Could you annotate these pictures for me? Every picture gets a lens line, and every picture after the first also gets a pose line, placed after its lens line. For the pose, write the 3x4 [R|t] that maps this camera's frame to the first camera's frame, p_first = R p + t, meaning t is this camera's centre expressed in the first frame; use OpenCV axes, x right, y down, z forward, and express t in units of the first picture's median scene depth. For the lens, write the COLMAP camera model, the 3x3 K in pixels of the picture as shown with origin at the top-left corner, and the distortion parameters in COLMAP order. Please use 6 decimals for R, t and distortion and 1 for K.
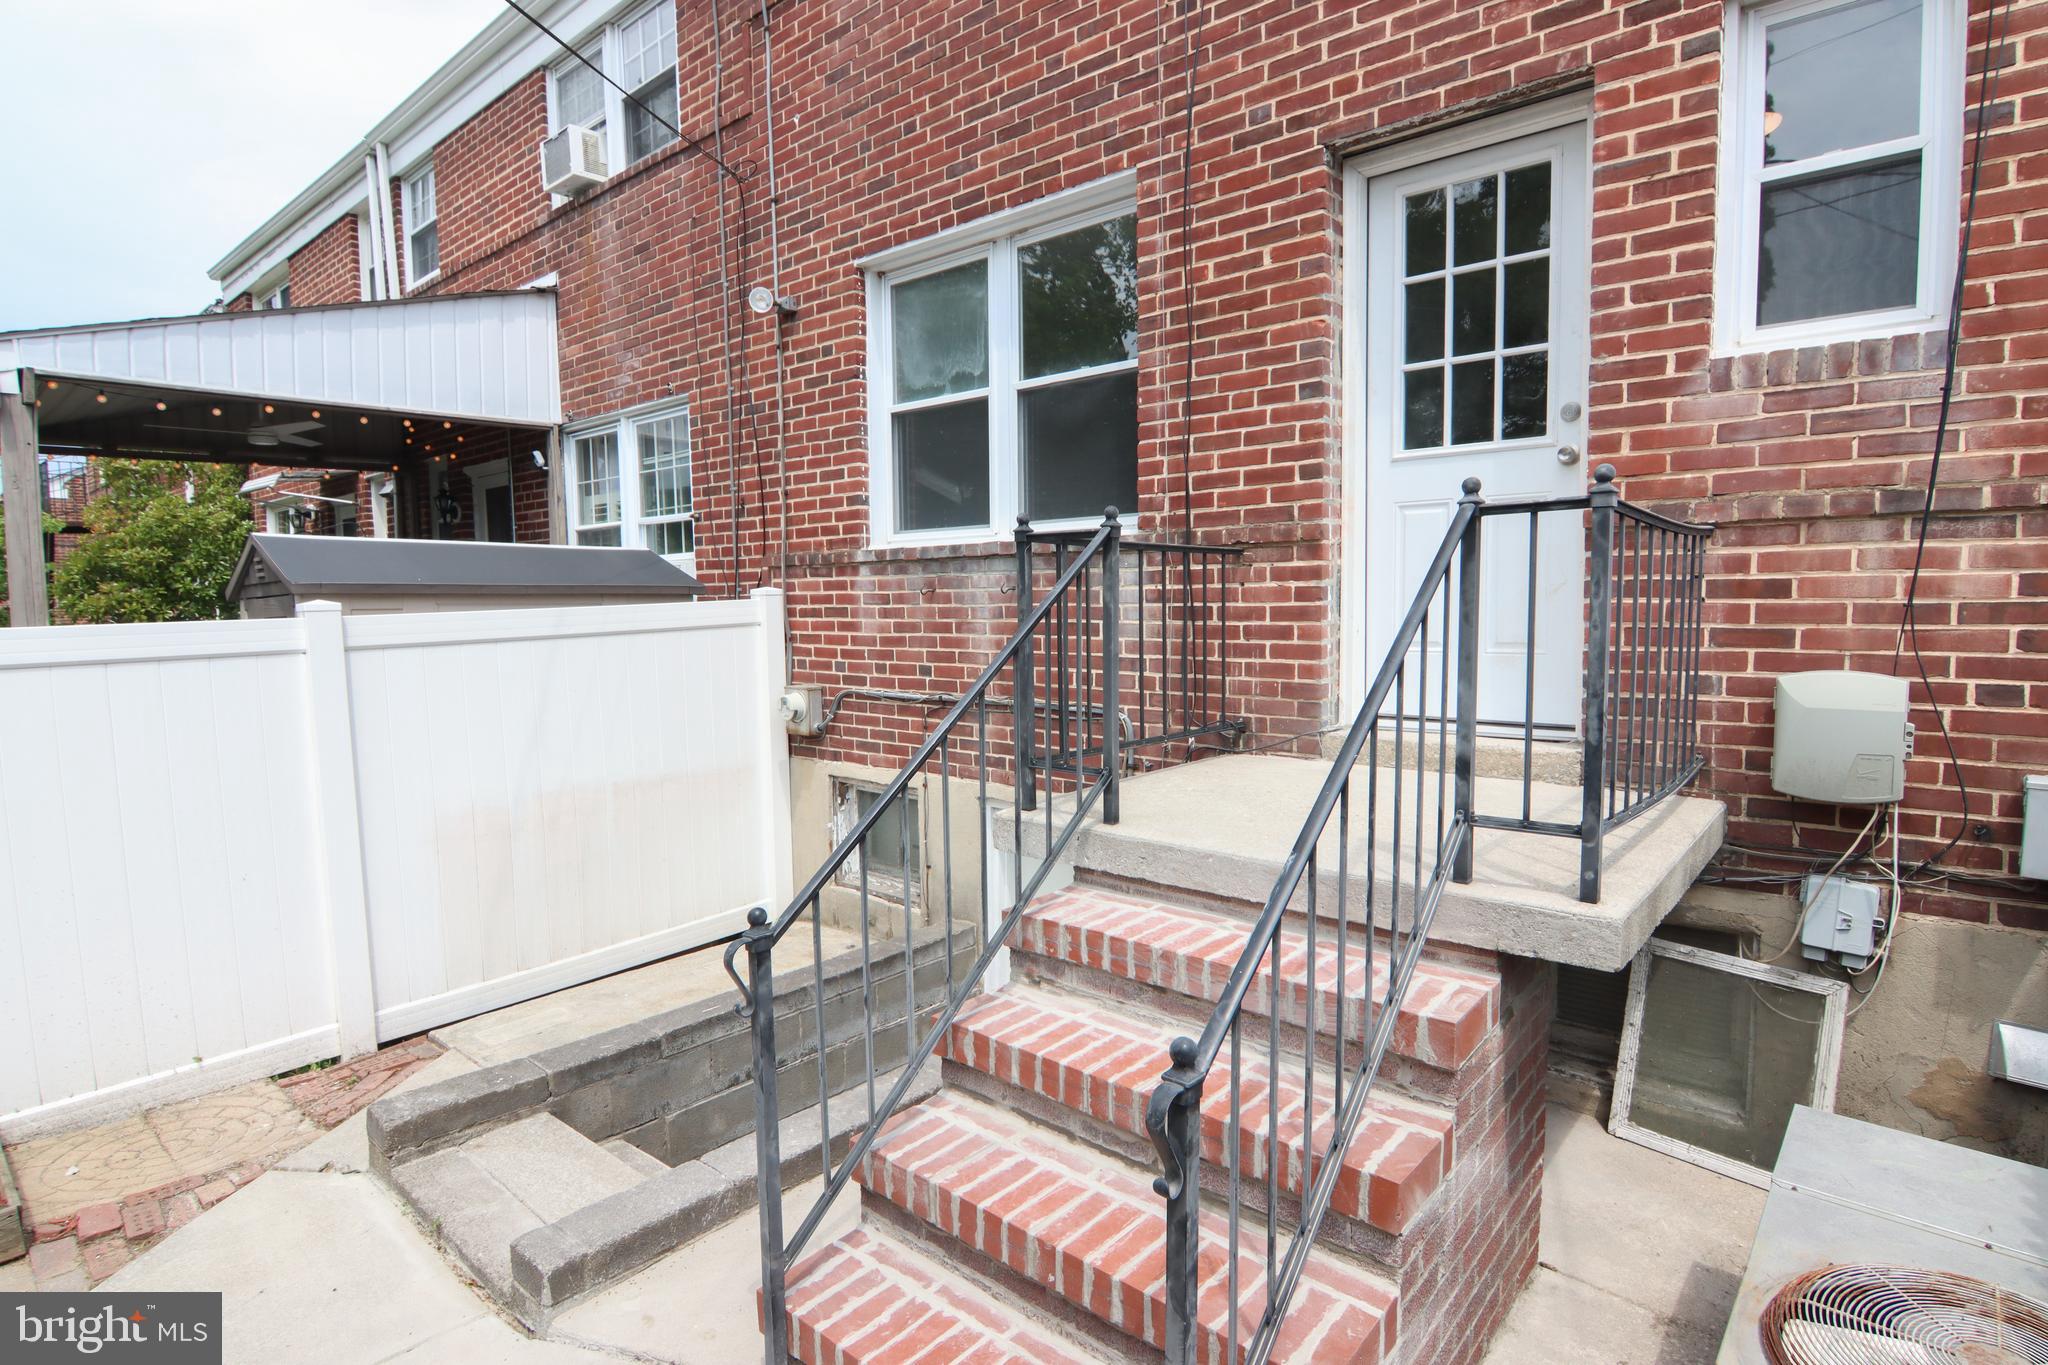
lens RADIAL K [[1056.2, 0, 1024.8], [0, 1056.2, 685.7], [0, 0, 1]] dist [-0.009732, -0.008976]
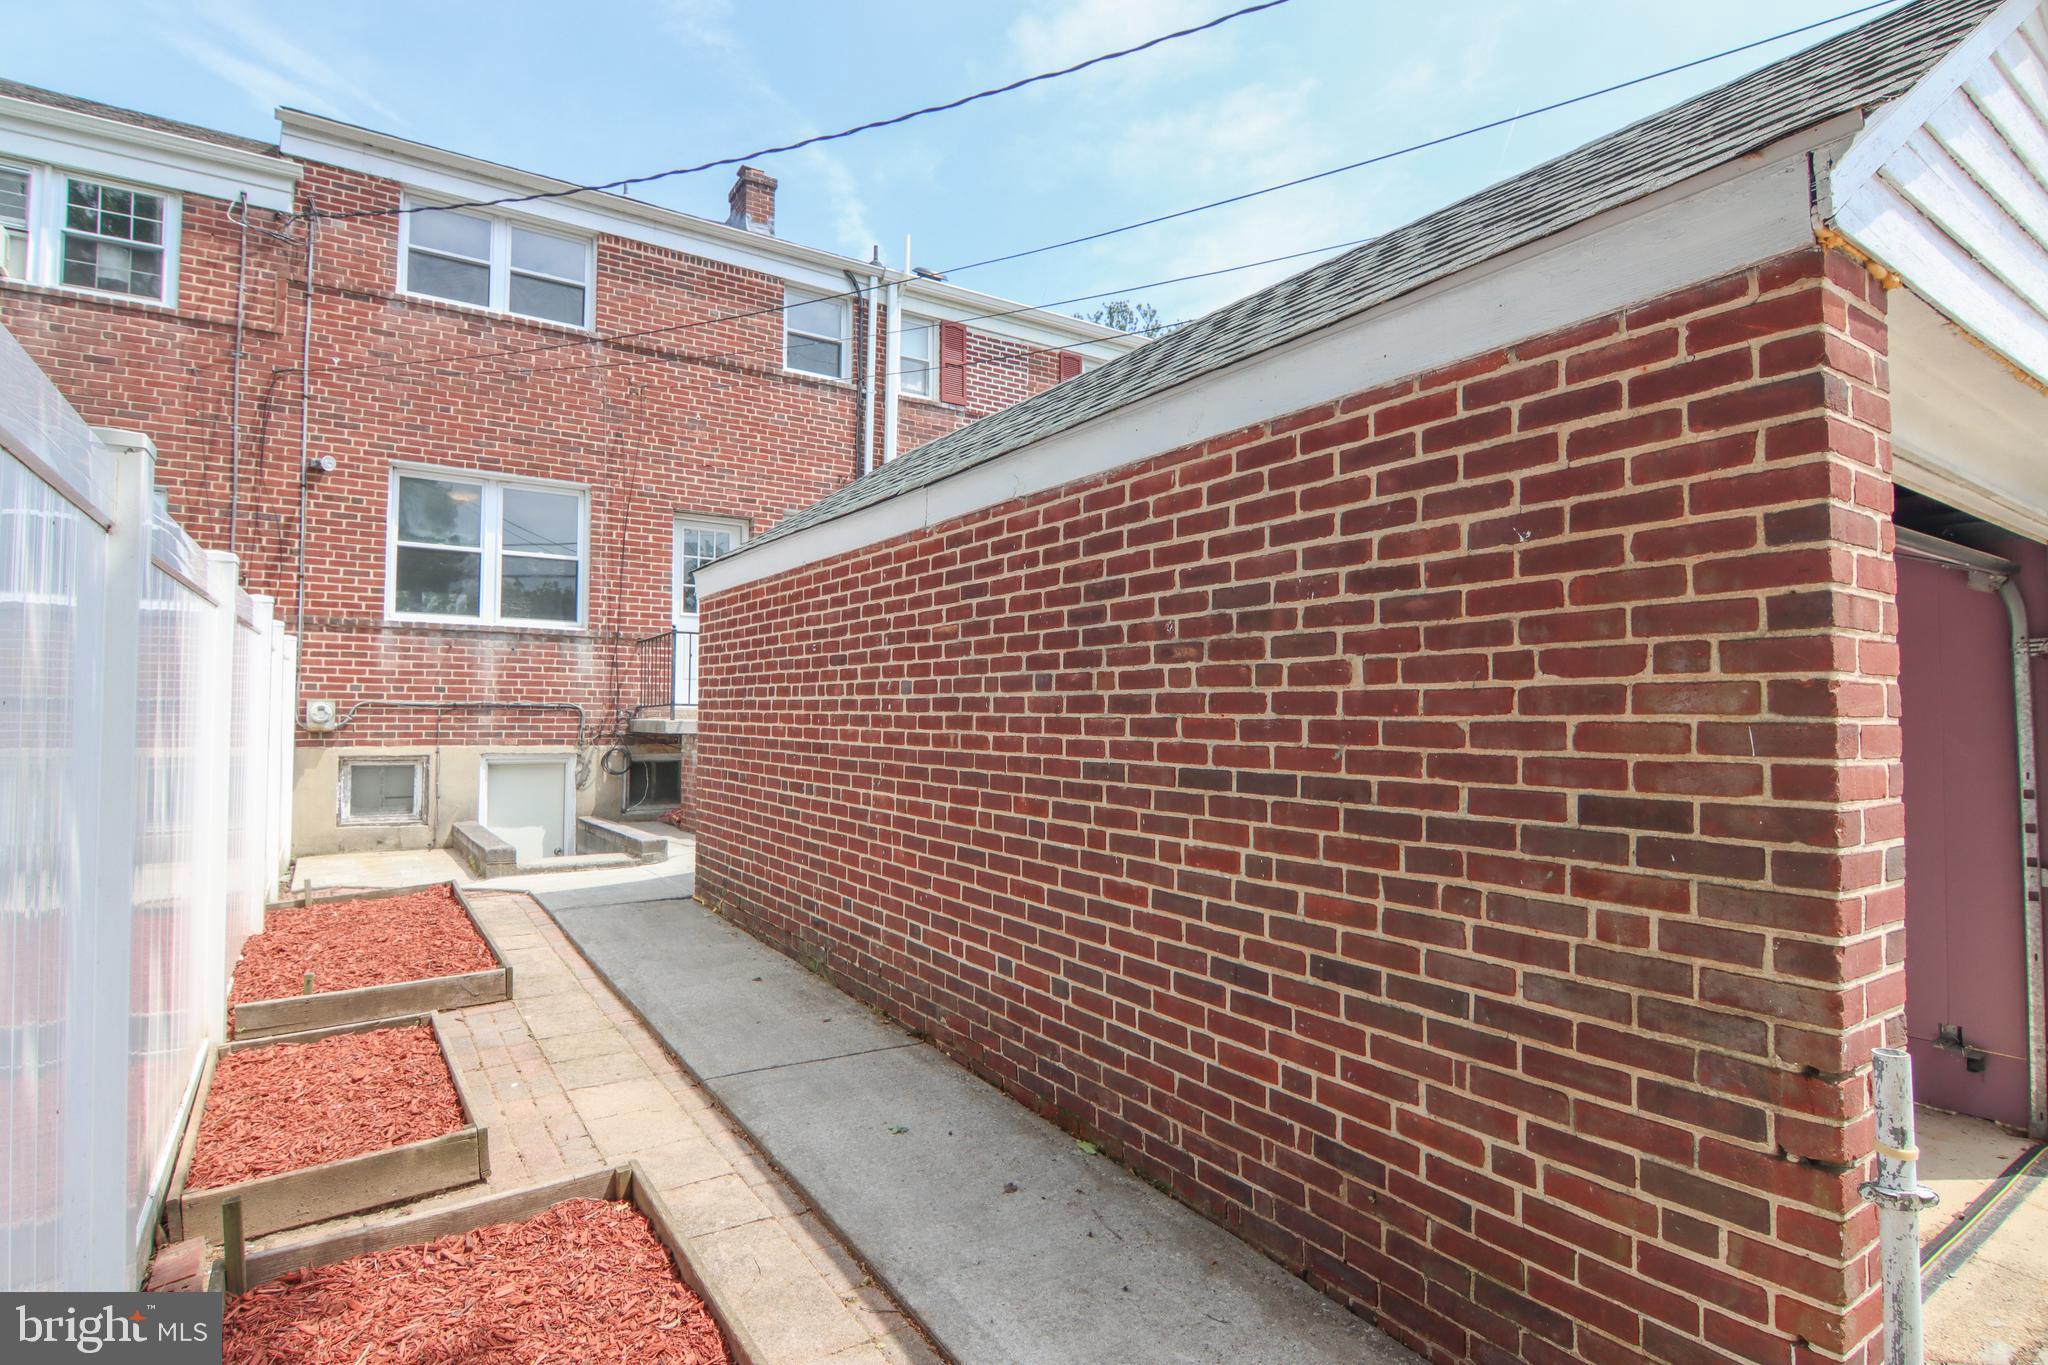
lens RADIAL K [[1056.2, 0, 1036.3], [0, 1056.2, 678.8], [0, 0, 1]] dist [-0.009732, -0.008976]
pose [[0.238407, 0.059654, 0.969331, -1.568186], [0.077311, 0.993778, -0.080173, 0.187827], [-0.968083, 0.094054, 0.232312, -0.424594]]
